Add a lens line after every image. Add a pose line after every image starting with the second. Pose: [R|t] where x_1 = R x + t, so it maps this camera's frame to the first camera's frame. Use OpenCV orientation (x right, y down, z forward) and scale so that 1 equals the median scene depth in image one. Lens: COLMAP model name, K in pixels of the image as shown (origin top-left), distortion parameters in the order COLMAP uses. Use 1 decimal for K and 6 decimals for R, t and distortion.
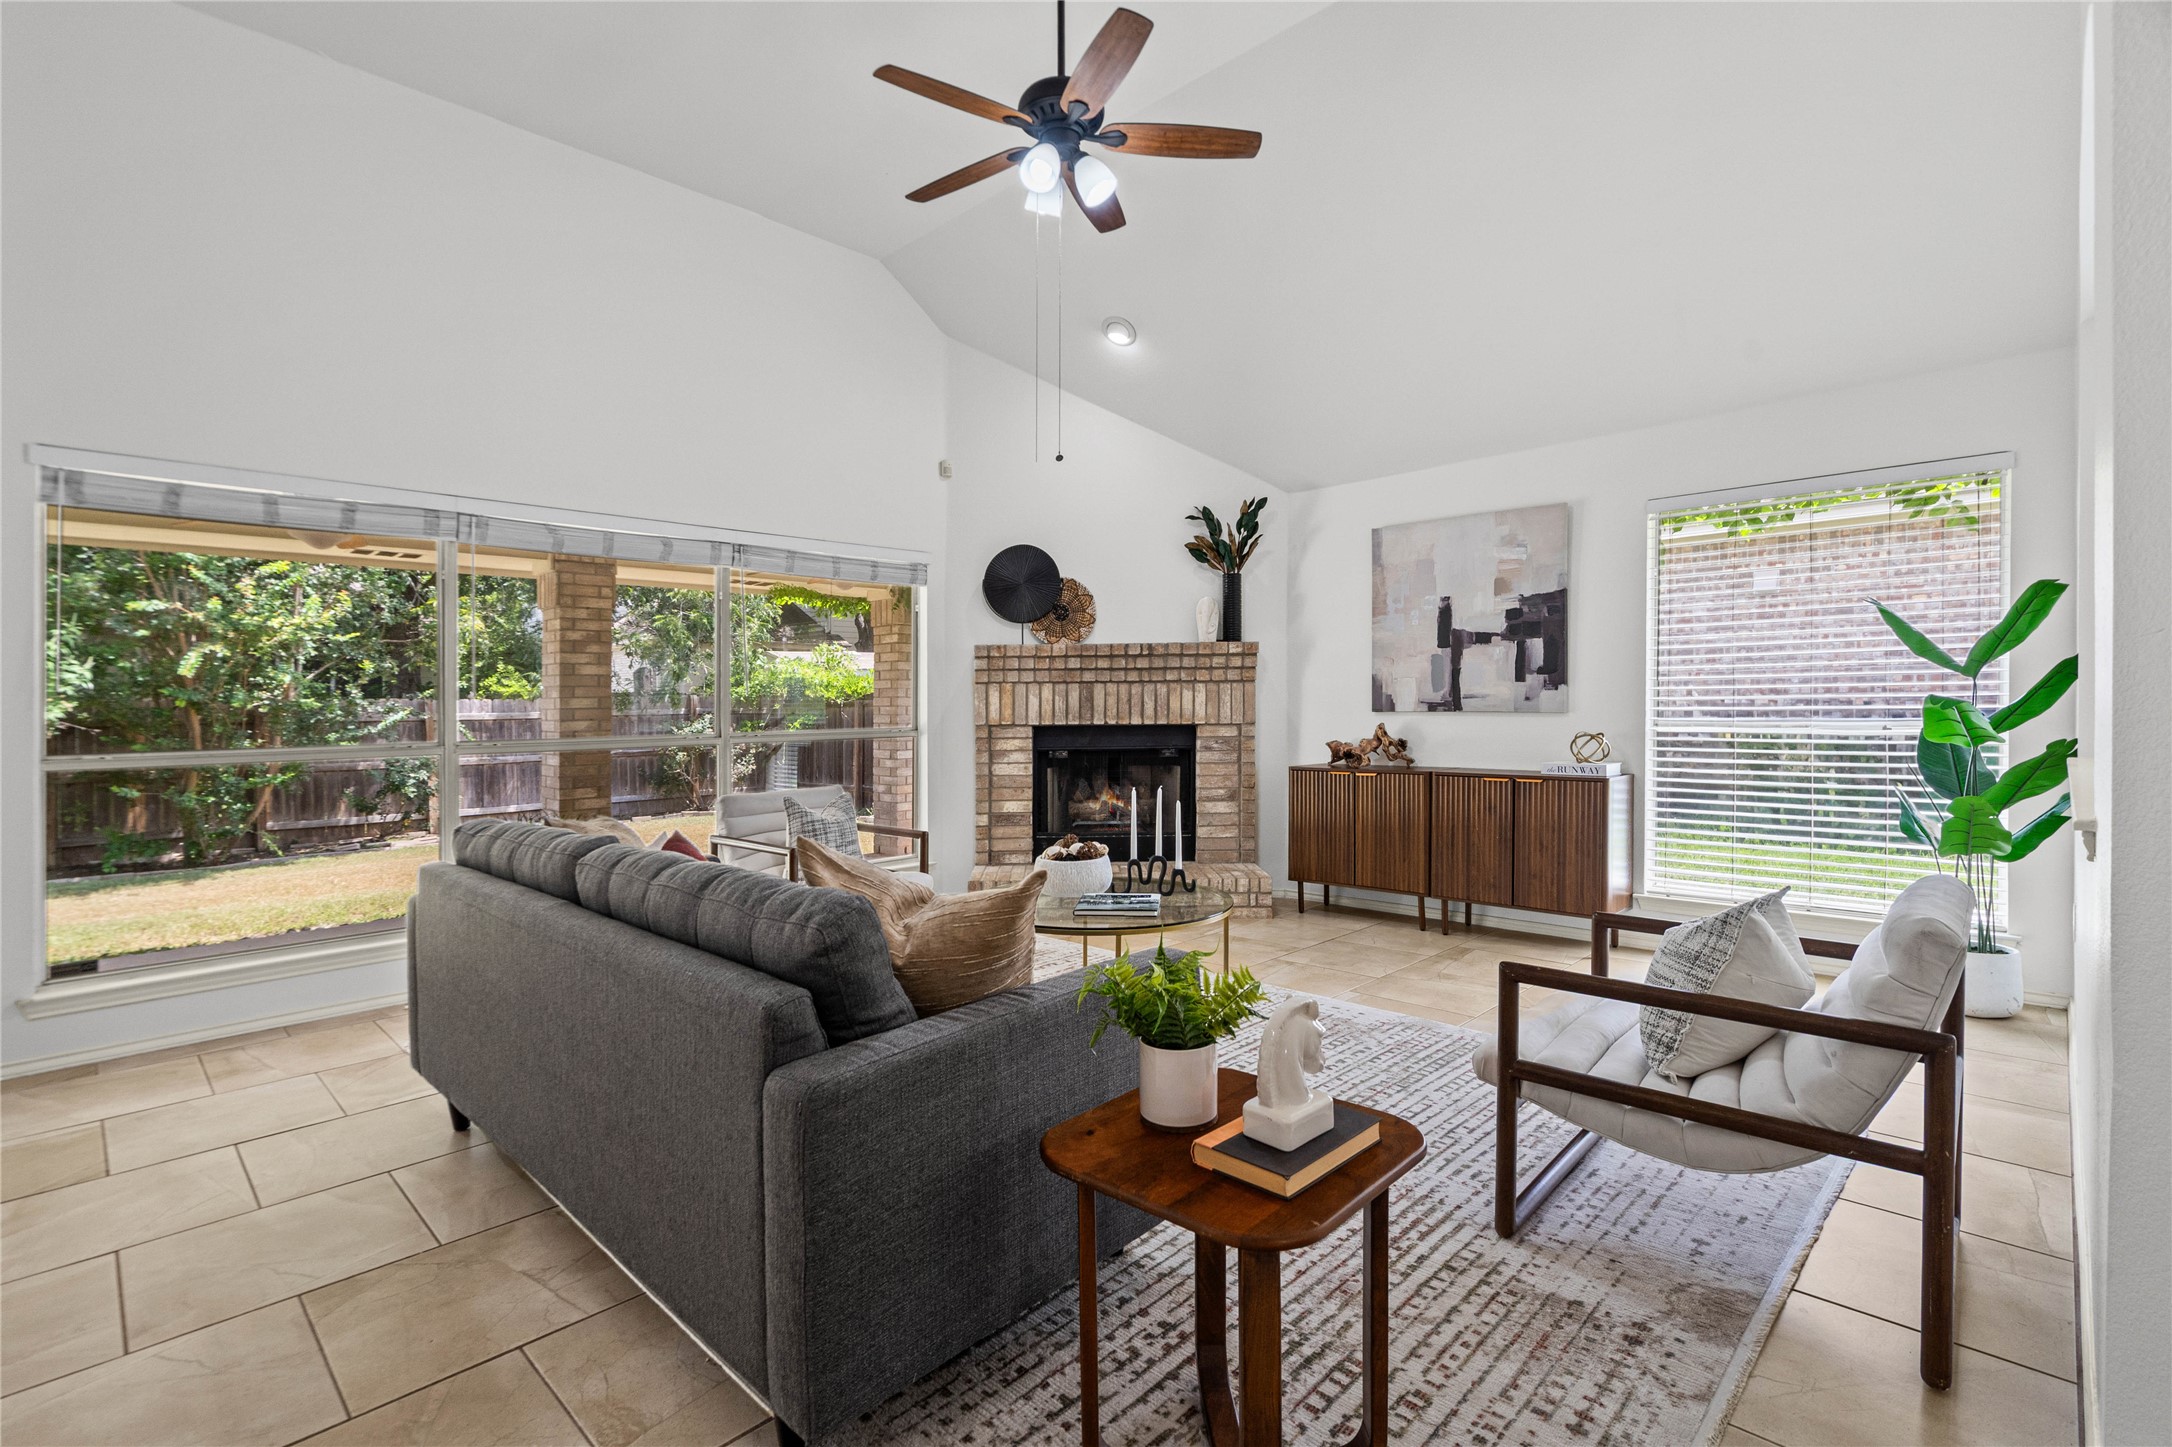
lens RADIAL K [[1000.6, 0, 1080.0], [0, 1000.6, 715.4], [0, 0, 1]] dist [-0.002190, -0.000223]
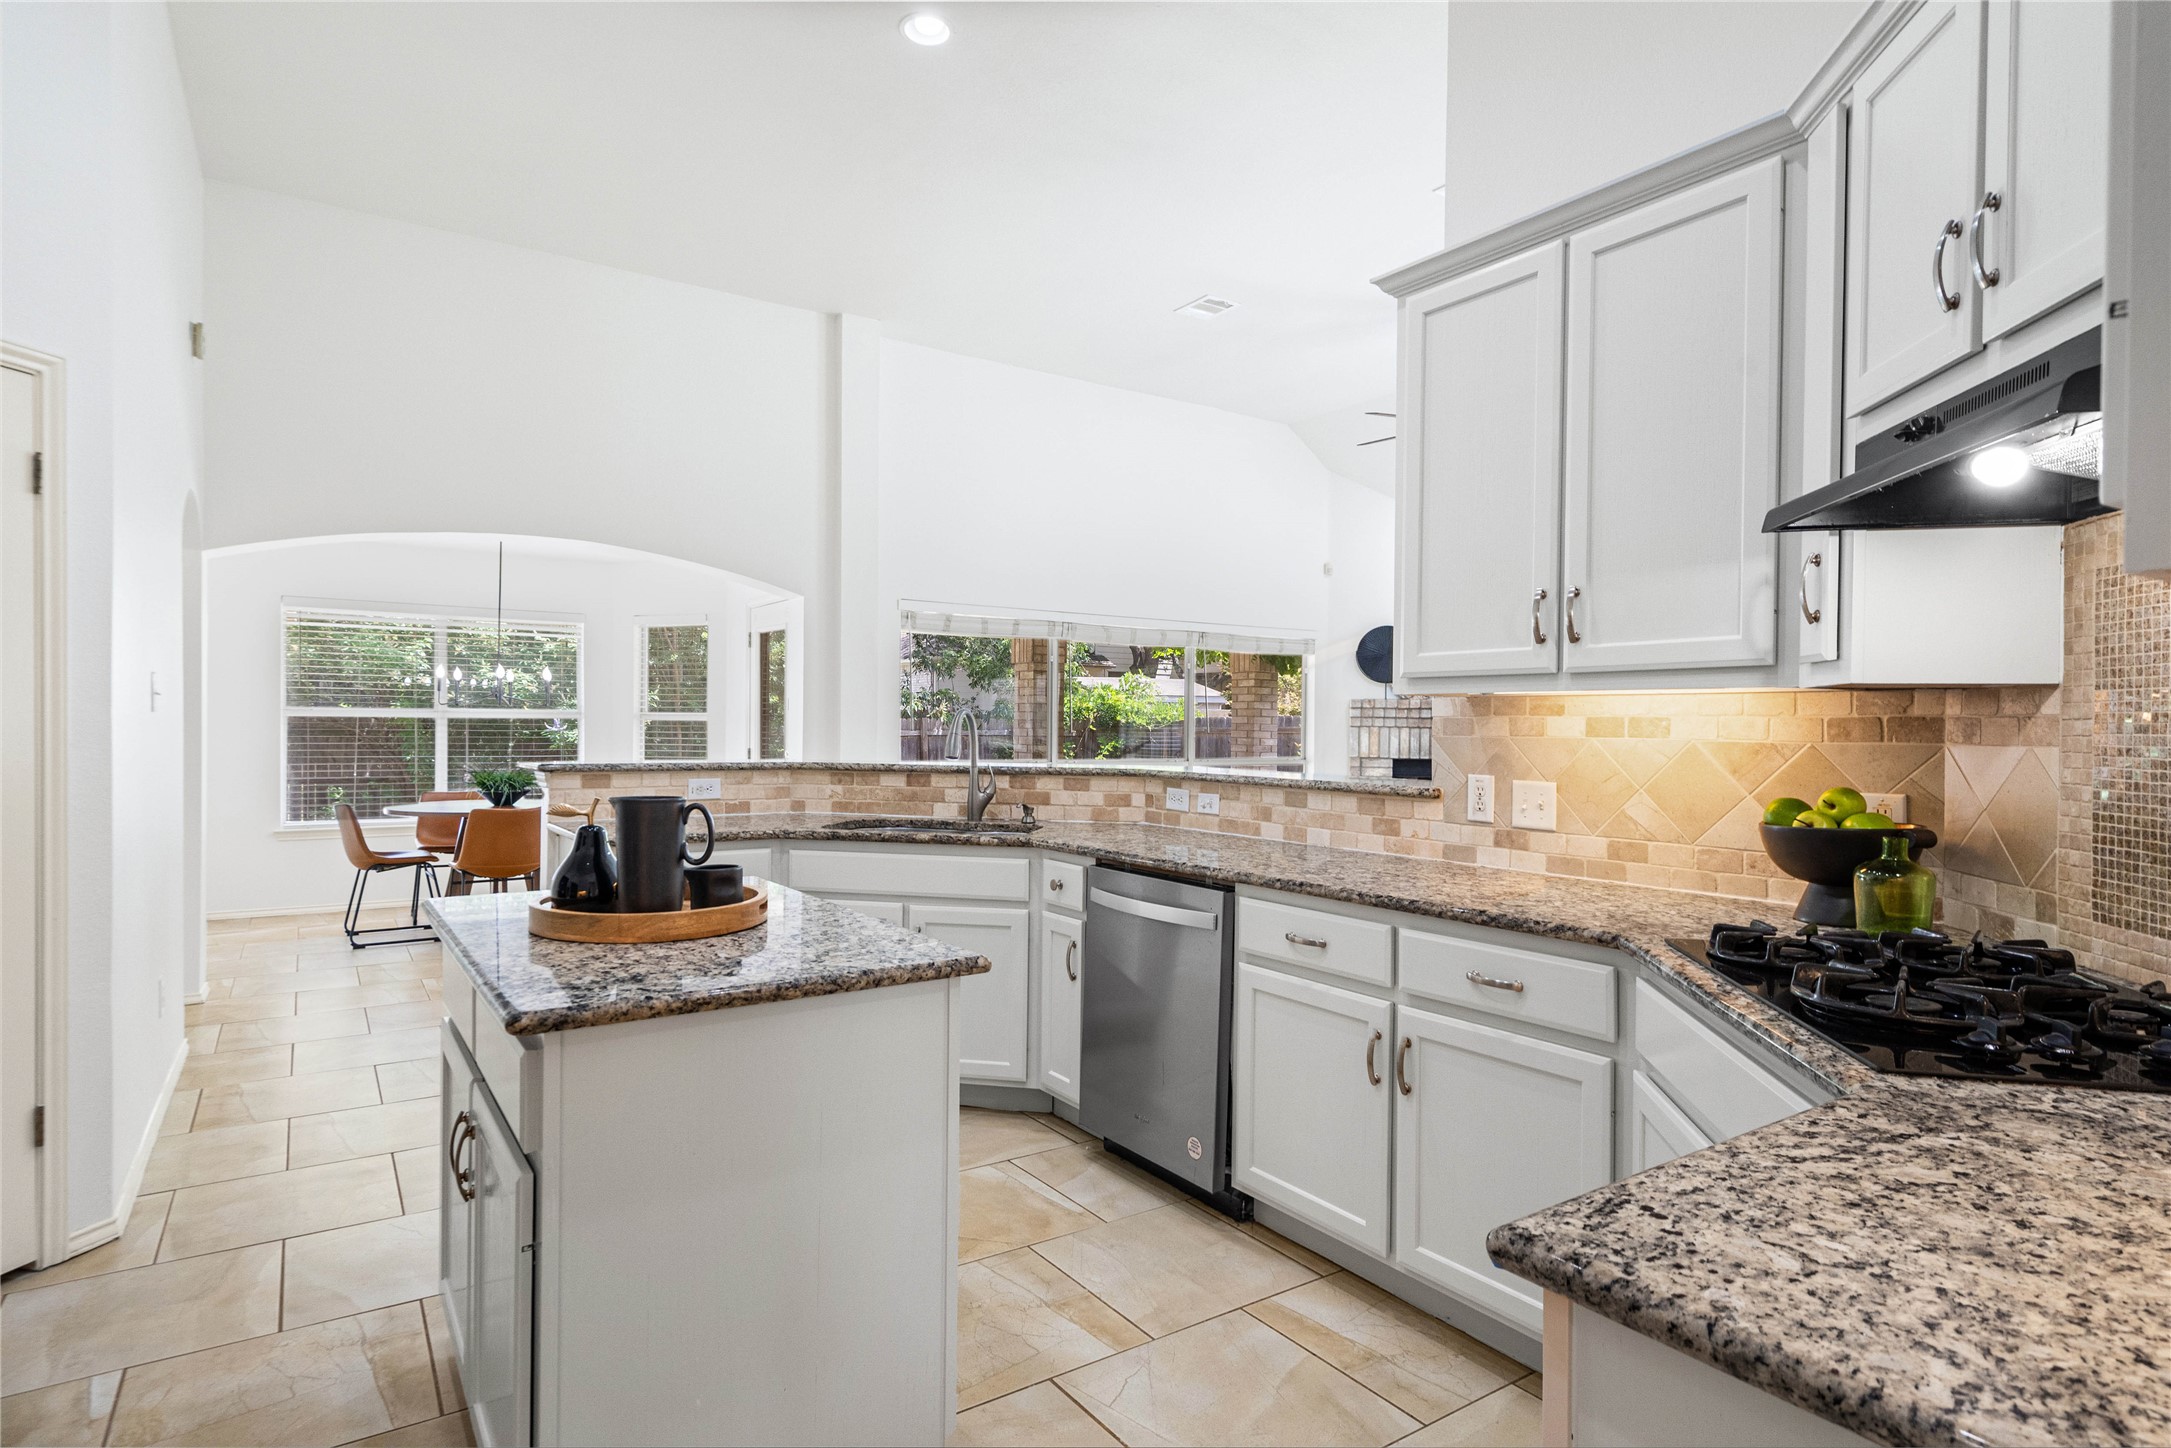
lens RADIAL K [[1156.3, 0, 1075.9], [0, 1156.3, 736.1], [0, 0, 1]] dist [0.005633, -0.000142]
pose [[0.977957, 0.024346, -0.207384, -0.143529], [-0.024542, 0.999697, 0.001631, -0.012453], [0.207361, 0.003494, 0.978258, -0.624891]]
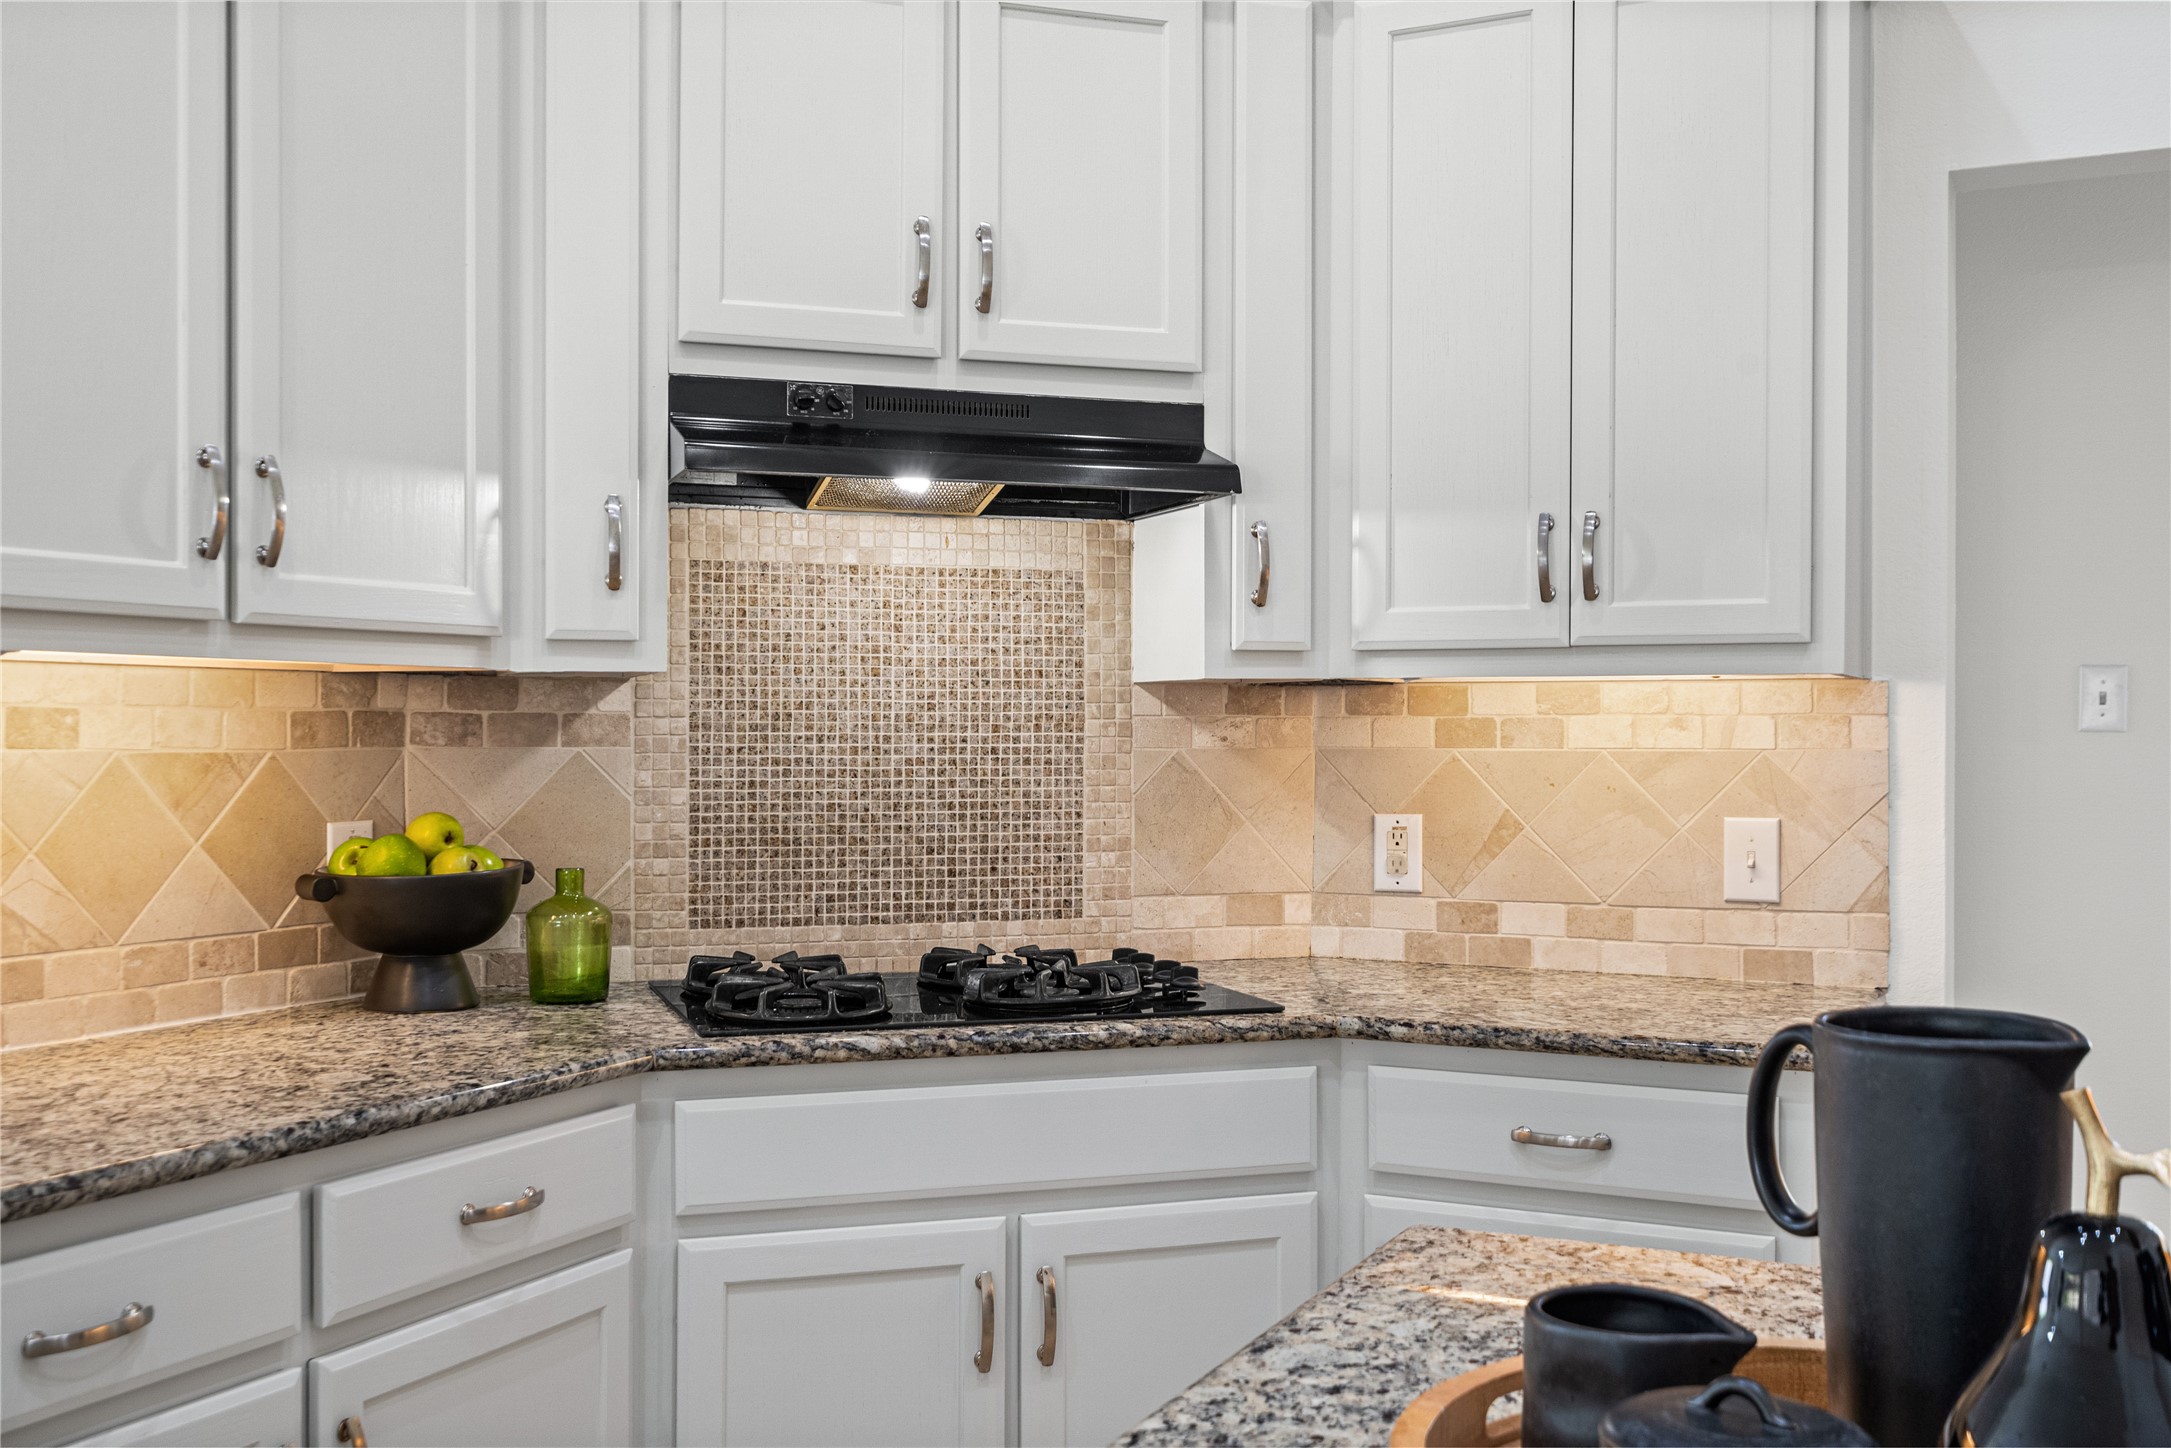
lens RADIAL K [[2124.4, 0, 1073.8], [0, 2124.4, 720.4], [0, 0, 1]] dist [0.006440, 0.000000]
pose [[-0.311833, 0.014994, 0.950019, -1.105894], [0.012375, 0.999855, -0.011719, -0.019016], [-0.950056, 0.008102, -0.311974, 0.600463]]
